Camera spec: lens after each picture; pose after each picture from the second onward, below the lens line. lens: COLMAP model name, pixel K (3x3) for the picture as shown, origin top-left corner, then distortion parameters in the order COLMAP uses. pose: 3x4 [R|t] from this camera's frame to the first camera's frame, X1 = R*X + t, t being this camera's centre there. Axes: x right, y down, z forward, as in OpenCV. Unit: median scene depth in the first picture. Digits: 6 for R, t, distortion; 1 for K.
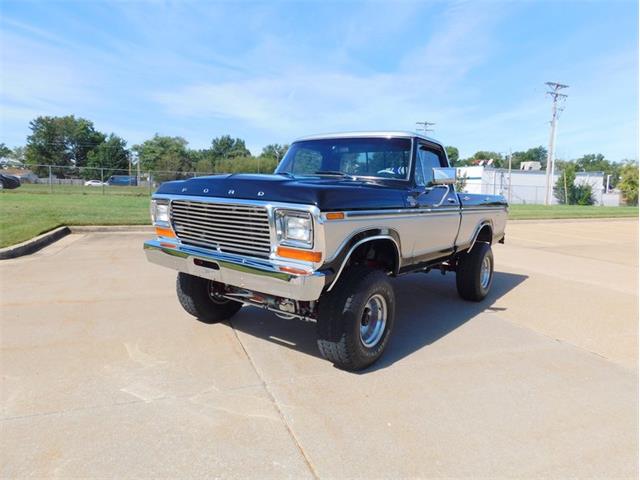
lens RADIAL K [[419.4, 0, 321.8], [0, 419.4, 237.4], [0, 0, 1]] dist [-0.075684, 0.057063]
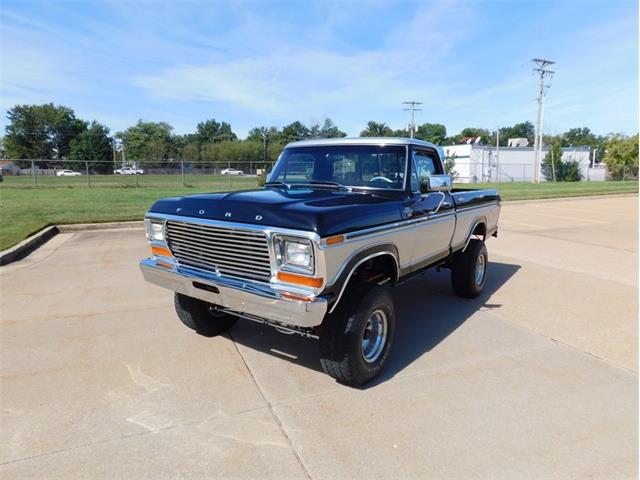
lens RADIAL K [[419.4, 0, 321.8], [0, 419.4, 237.4], [0, 0, 1]] dist [-0.075684, 0.057063]
pose [[0.999158, -0.034075, 0.022840, -0.013071], [0.033020, 0.998438, 0.045065, -0.062016], [-0.024340, -0.044273, 0.998723, 0.004036]]
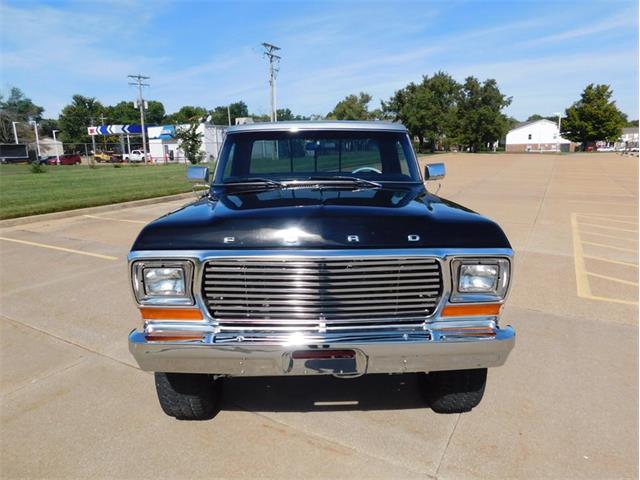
lens RADIAL K [[419.4, 0, 321.8], [0, 419.4, 237.4], [0, 0, 1]] dist [-0.075684, 0.057063]
pose [[0.780674, -0.170440, 0.601247, -0.436002], [0.106755, 0.984320, 0.140419, -0.139521], [-0.615752, -0.045436, 0.786629, 0.346579]]
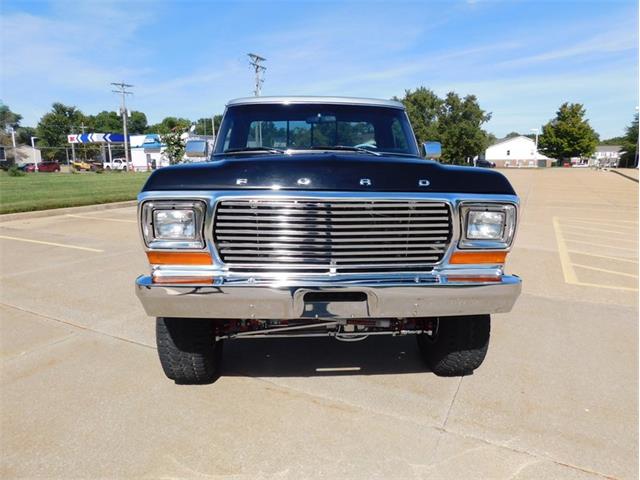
lens RADIAL K [[419.4, 0, 321.8], [0, 419.4, 237.4], [0, 0, 1]] dist [-0.075684, 0.057063]
pose [[0.755048, -0.144747, 0.639493, -0.474316], [0.094165, 0.989156, 0.112712, -0.069059], [-0.648873, -0.024885, 0.760490, 0.361872]]
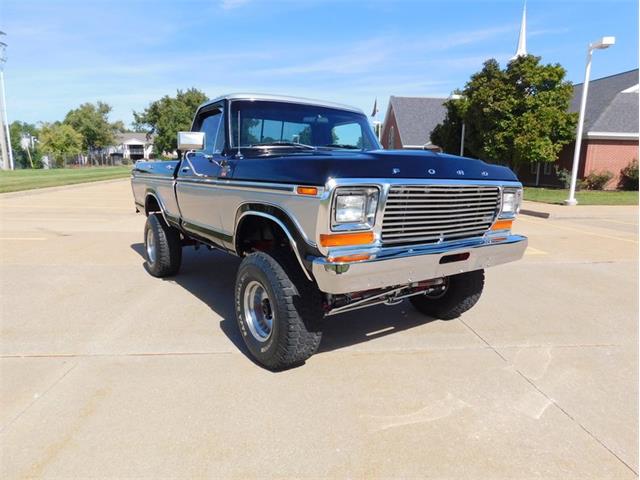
lens RADIAL K [[419.4, 0, 321.8], [0, 419.4, 237.4], [0, 0, 1]] dist [-0.075684, 0.057063]
pose [[0.300448, -0.183078, 0.936063, -0.791775], [0.096518, 0.982203, 0.161123, -0.097517], [-0.948902, 0.041938, 0.312771, 0.679287]]
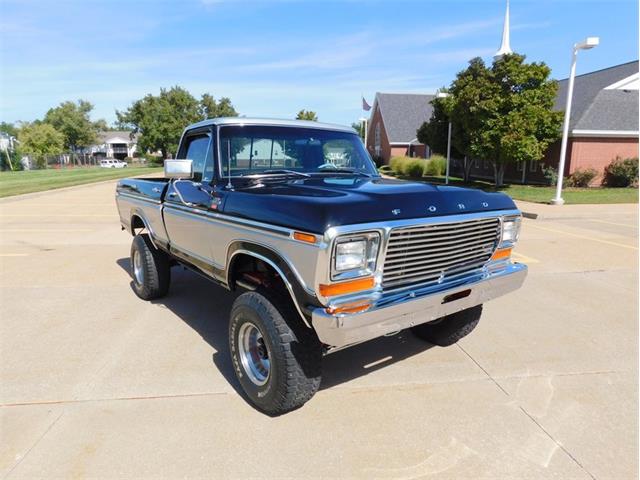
lens RADIAL K [[419.4, 0, 321.8], [0, 419.4, 237.4], [0, 0, 1]] dist [-0.075684, 0.057063]
pose [[0.269233, -0.197614, 0.942583, -0.761301], [0.108348, 0.978724, 0.174243, -0.154212], [-0.956961, 0.055215, 0.284915, 0.696193]]
